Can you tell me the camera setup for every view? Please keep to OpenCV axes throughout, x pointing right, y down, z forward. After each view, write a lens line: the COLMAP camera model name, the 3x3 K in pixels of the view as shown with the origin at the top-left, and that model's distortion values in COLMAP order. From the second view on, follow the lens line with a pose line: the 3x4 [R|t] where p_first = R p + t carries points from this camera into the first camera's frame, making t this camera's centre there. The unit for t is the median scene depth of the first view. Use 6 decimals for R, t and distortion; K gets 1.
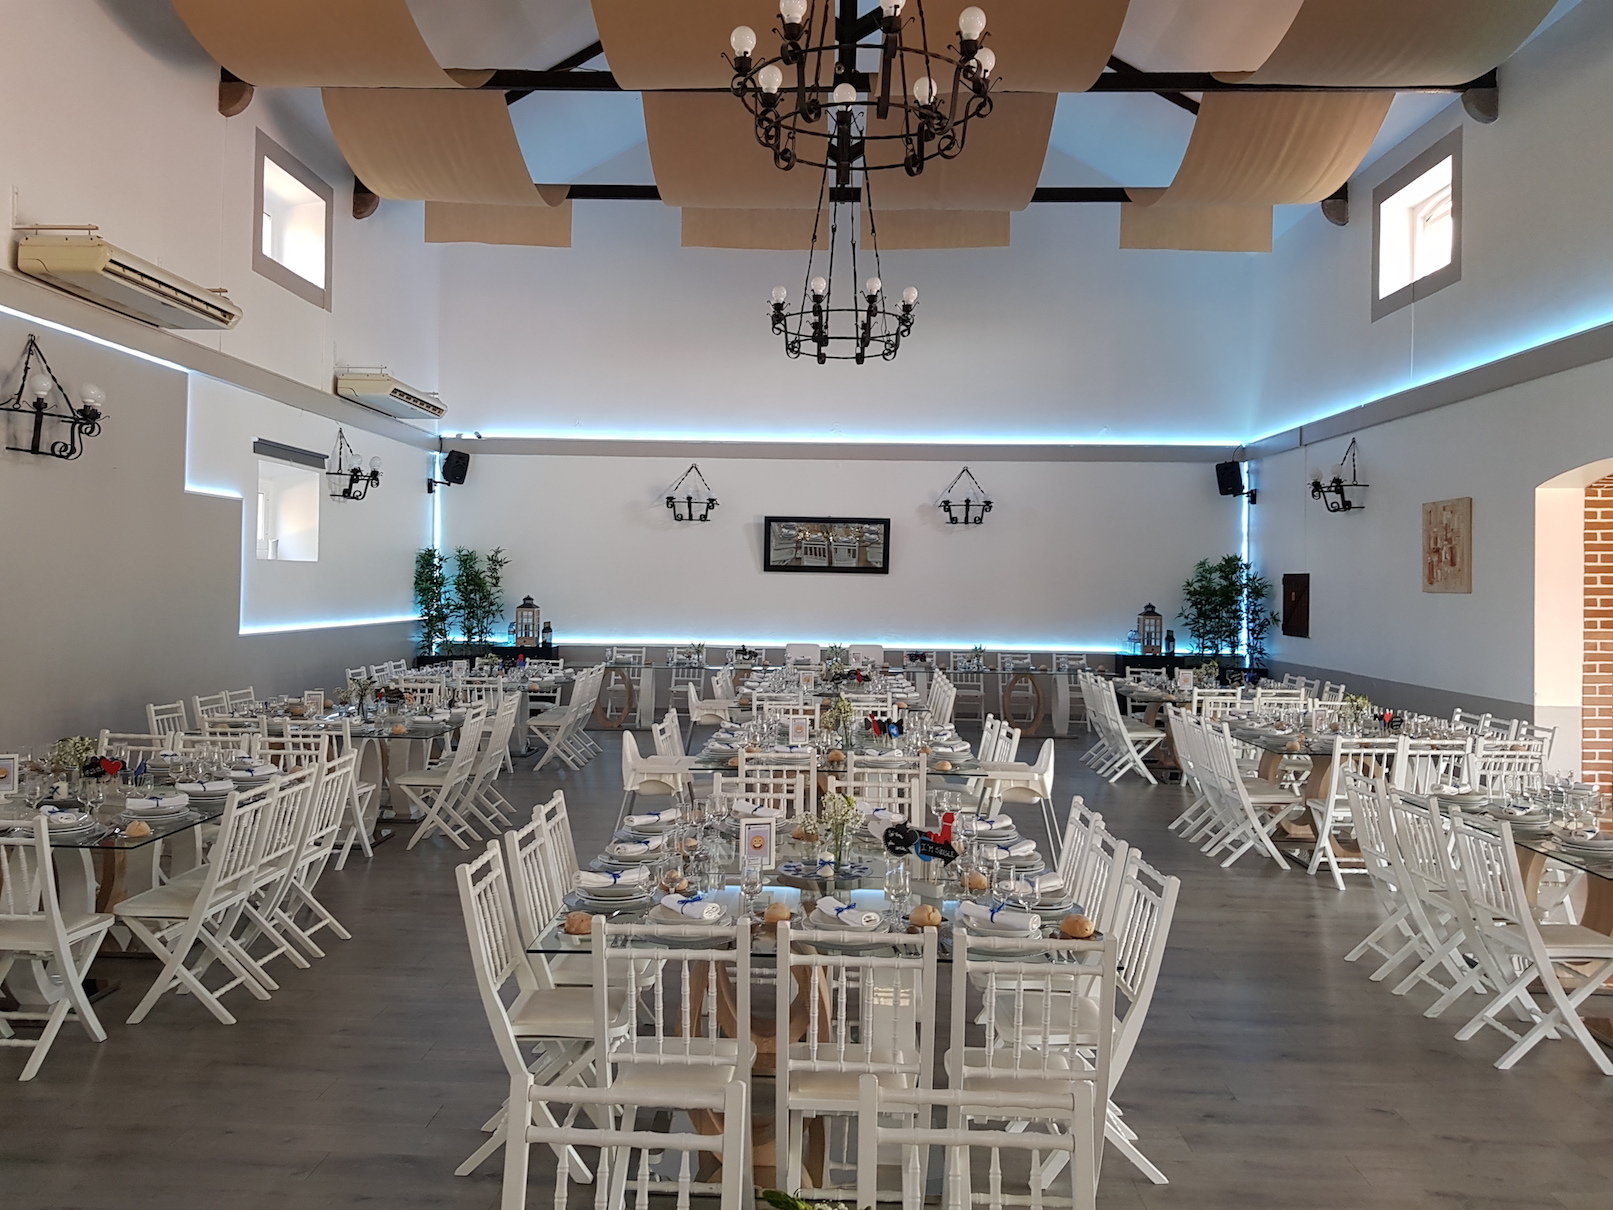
lens RADIAL K [[1265.2, 0, 798.8], [0, 1265.2, 579.2], [0, 0, 1]] dist [0.078221, -0.126793]
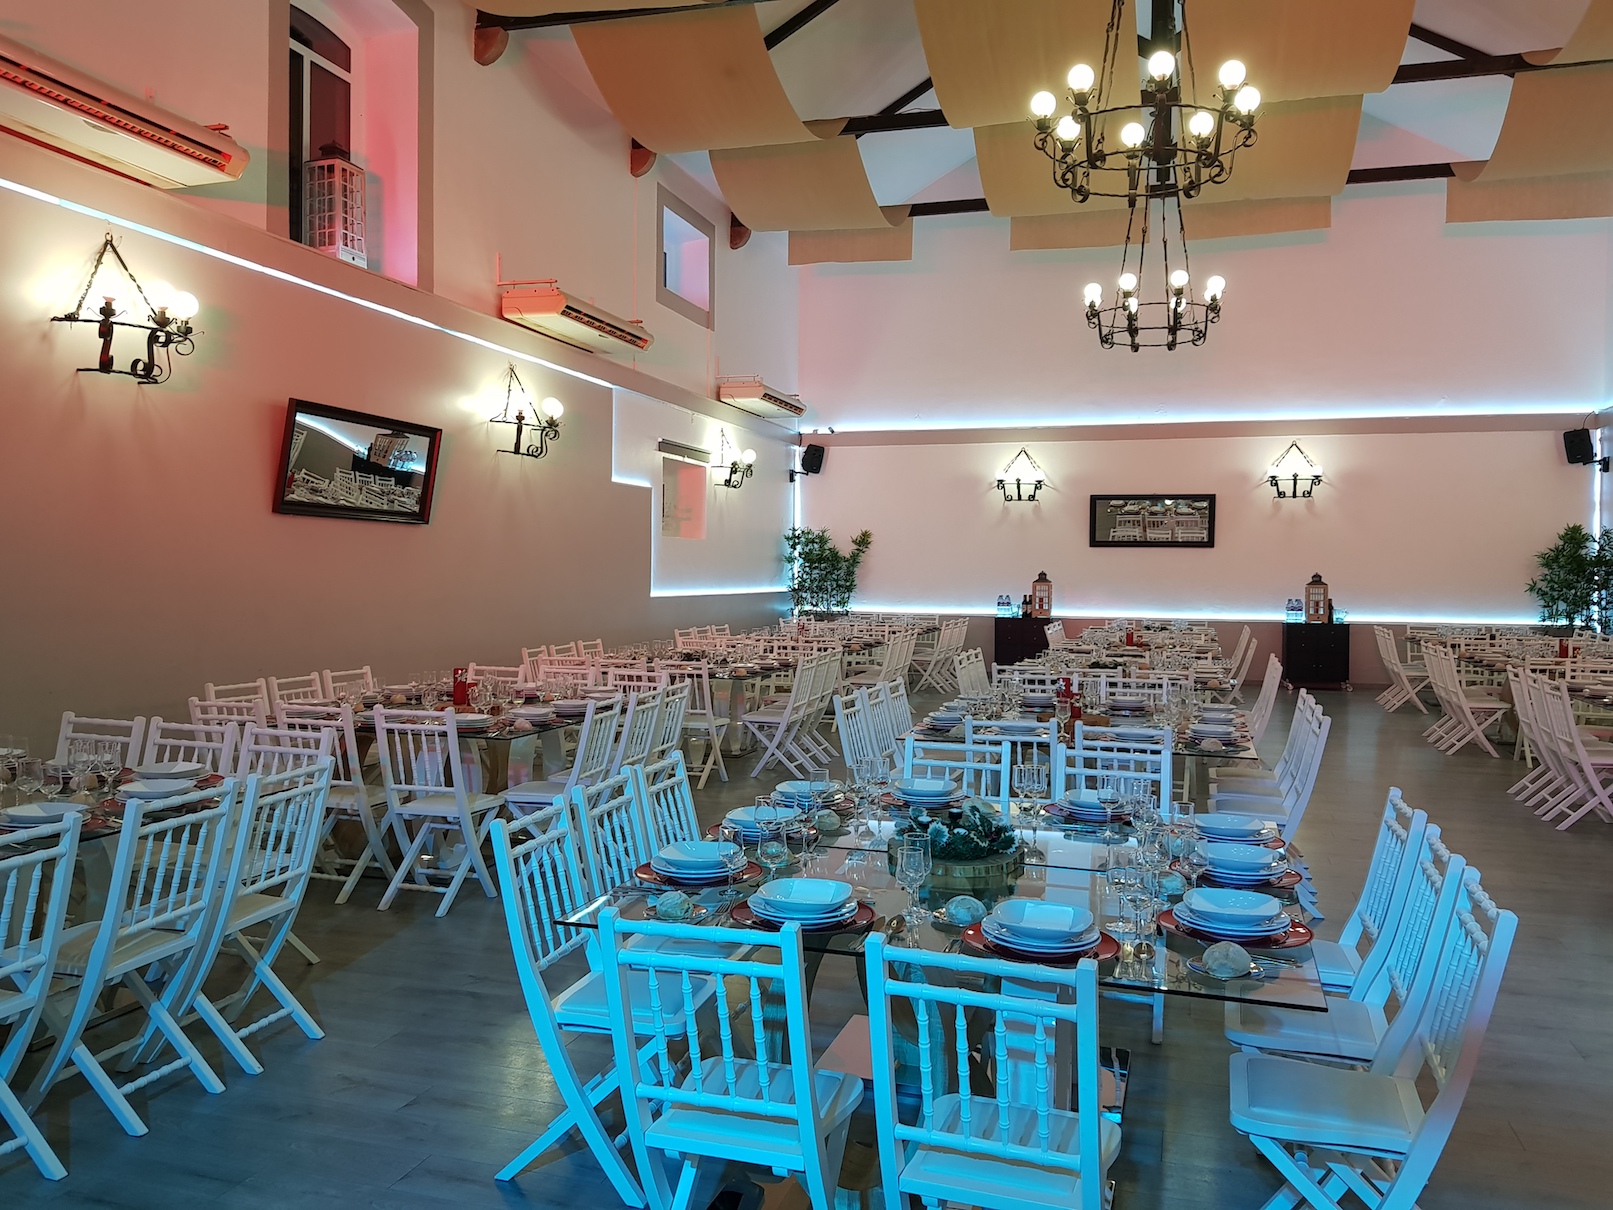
lens RADIAL K [[1265.2, 0, 805.0], [0, 1265.2, 594.8], [0, 0, 1]] dist [0.078221, -0.126793]
pose [[0.964804, -0.000312, -0.262971, 0.025082], [0.005618, 0.999796, 0.019424, 0.013303], [0.262911, -0.020217, 0.964608, -0.112004]]
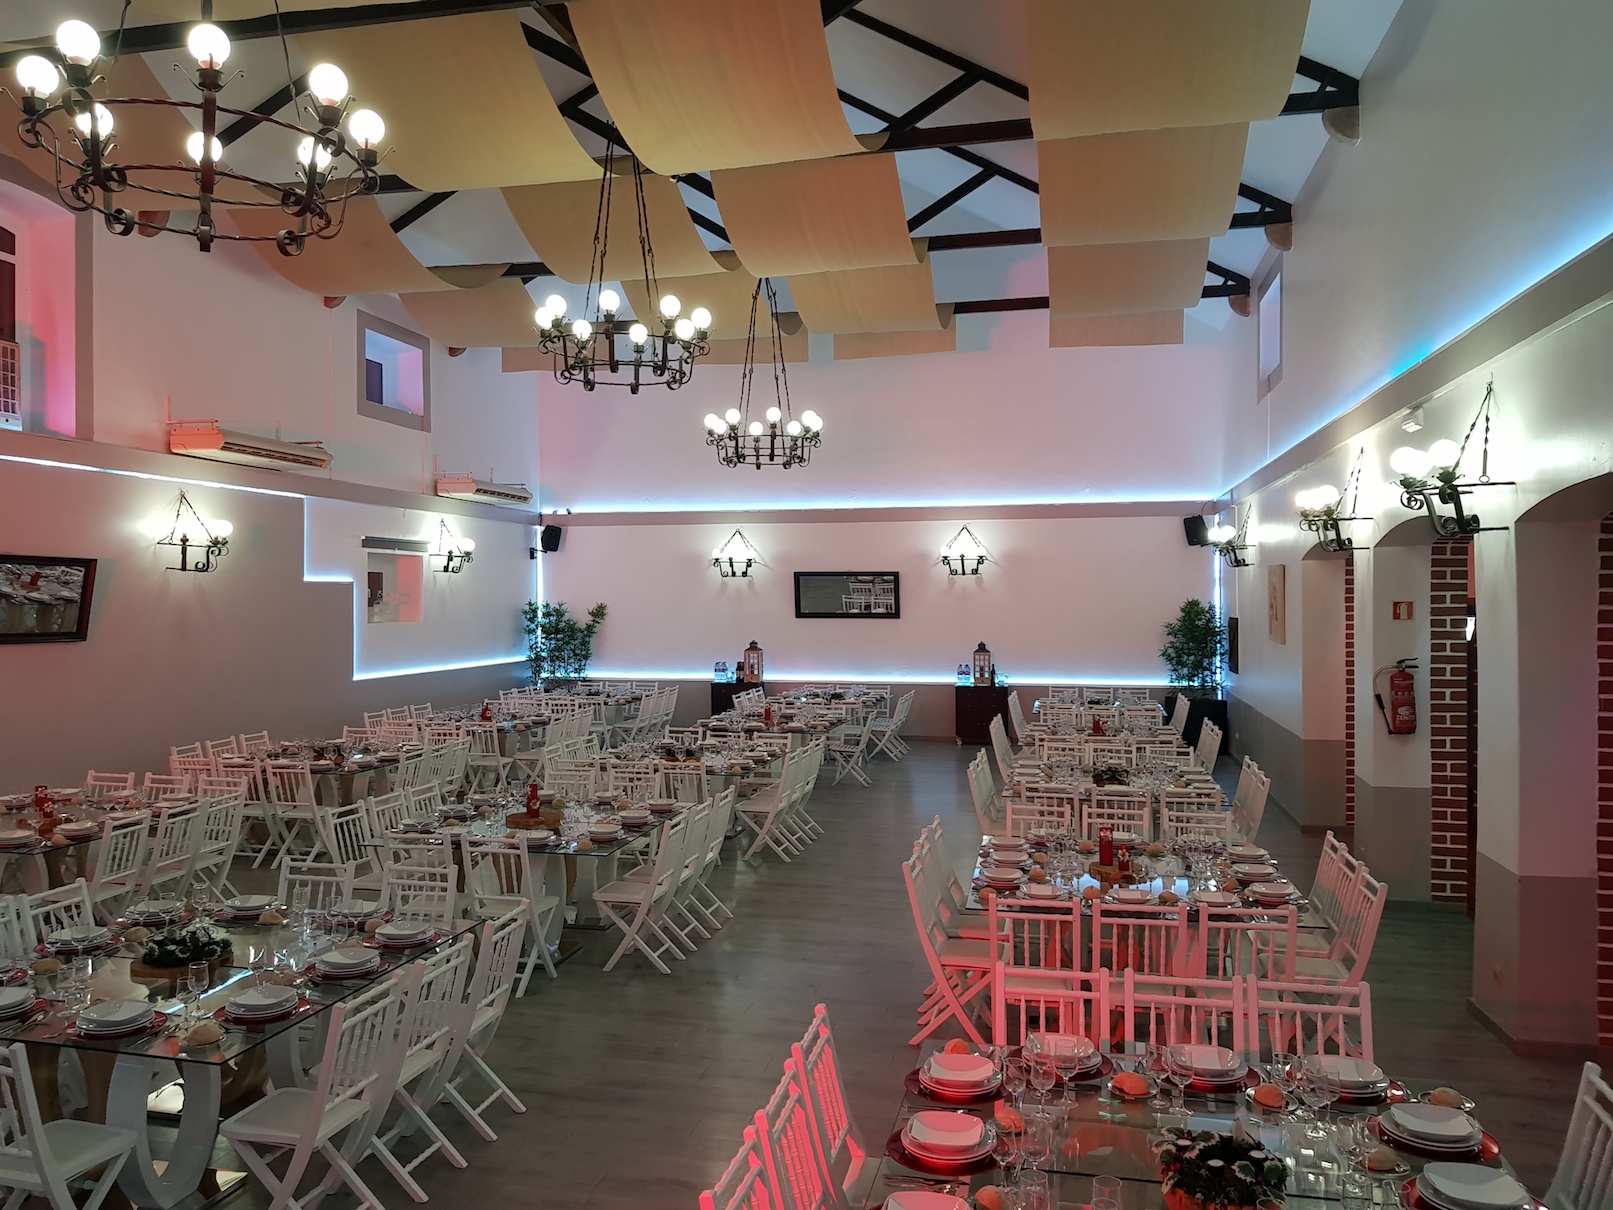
lens RADIAL K [[1265.2, 0, 776.3], [0, 1265.2, 597.4], [0, 0, 1]] dist [0.078221, -0.126793]
pose [[0.979098, -0.017201, -0.202662, 0.217143], [0.017799, 0.999841, 0.001129, -0.030104], [0.202610, -0.004713, 0.979248, -0.188222]]
